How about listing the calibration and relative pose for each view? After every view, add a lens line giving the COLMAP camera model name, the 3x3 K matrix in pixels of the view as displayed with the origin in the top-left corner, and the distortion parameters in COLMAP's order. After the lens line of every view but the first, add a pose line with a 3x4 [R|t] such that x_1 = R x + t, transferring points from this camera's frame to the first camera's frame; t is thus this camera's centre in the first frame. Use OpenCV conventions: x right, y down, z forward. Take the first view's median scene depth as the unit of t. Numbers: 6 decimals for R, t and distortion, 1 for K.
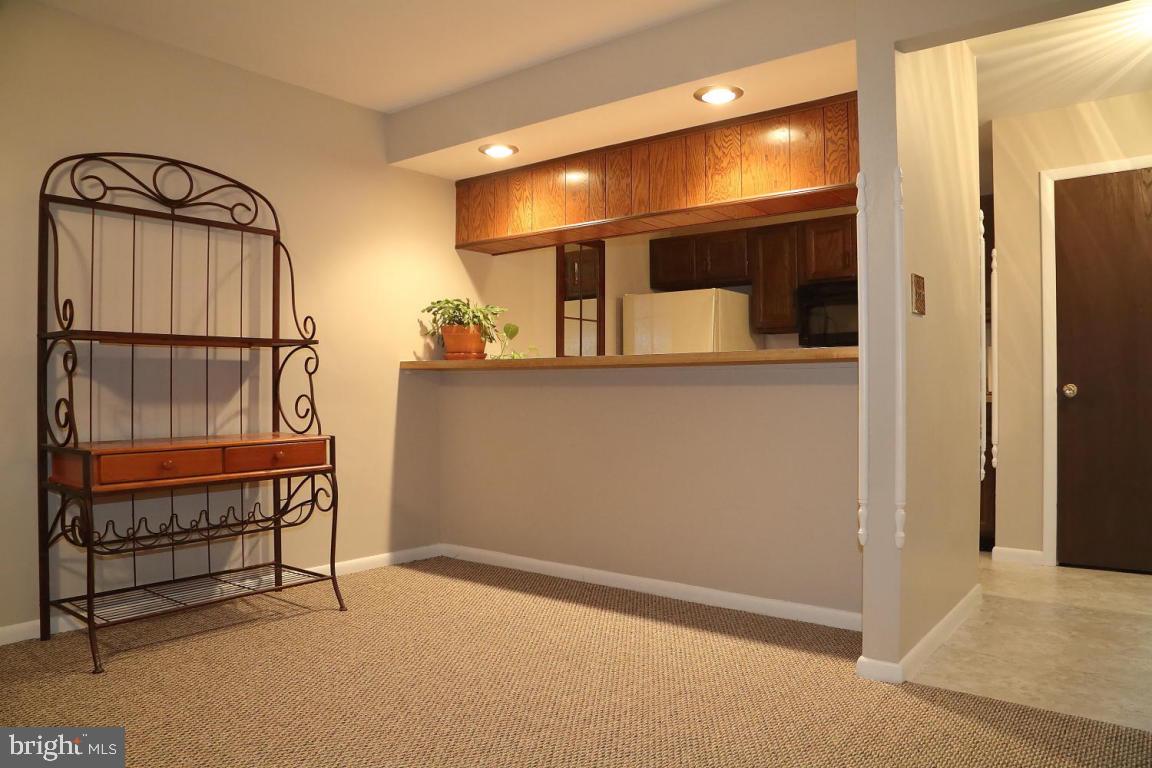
lens RADIAL K [[815.5, 0, 576.0], [0, 815.5, 384.0], [0, 0, 1]] dist [-0.120699, 0.084392]
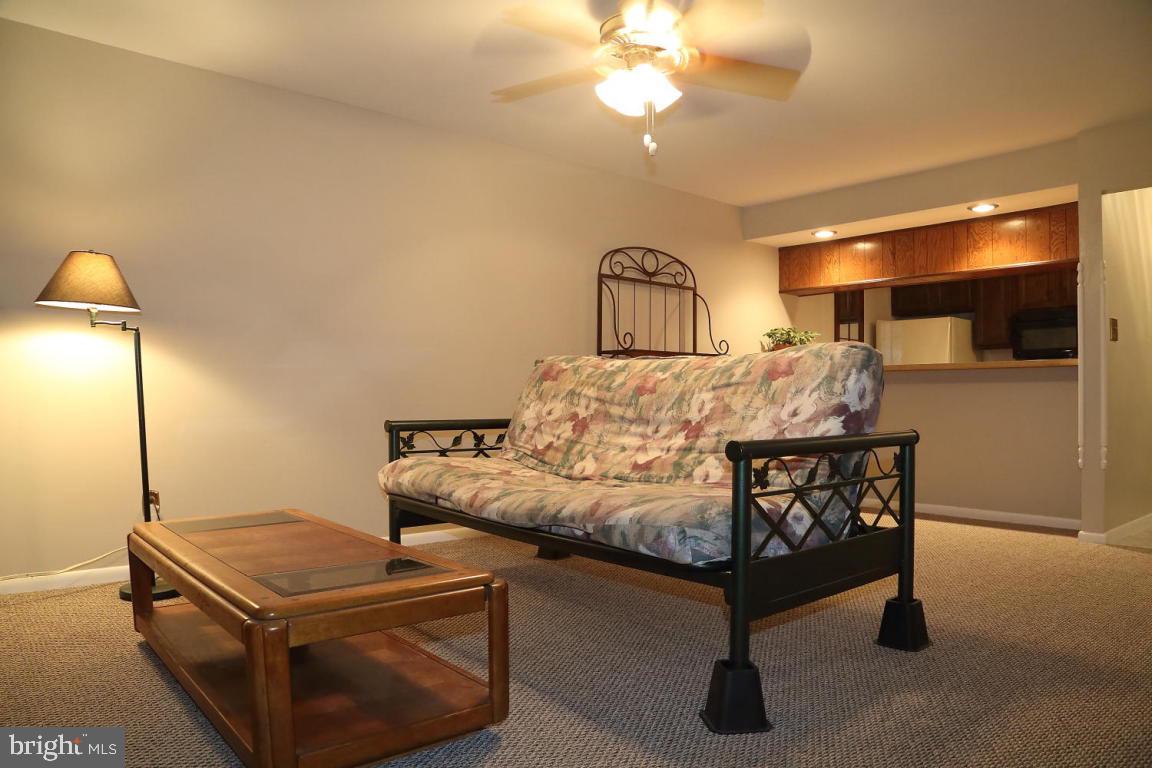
lens RADIAL K [[815.5, 0, 576.0], [0, 815.5, 384.0], [0, 0, 1]] dist [-0.120699, 0.084392]
pose [[0.982970, 0.005314, -0.183691, -0.317251], [-0.008152, 0.999859, -0.014697, 0.033096], [0.183587, 0.015944, 0.982874, -0.694075]]
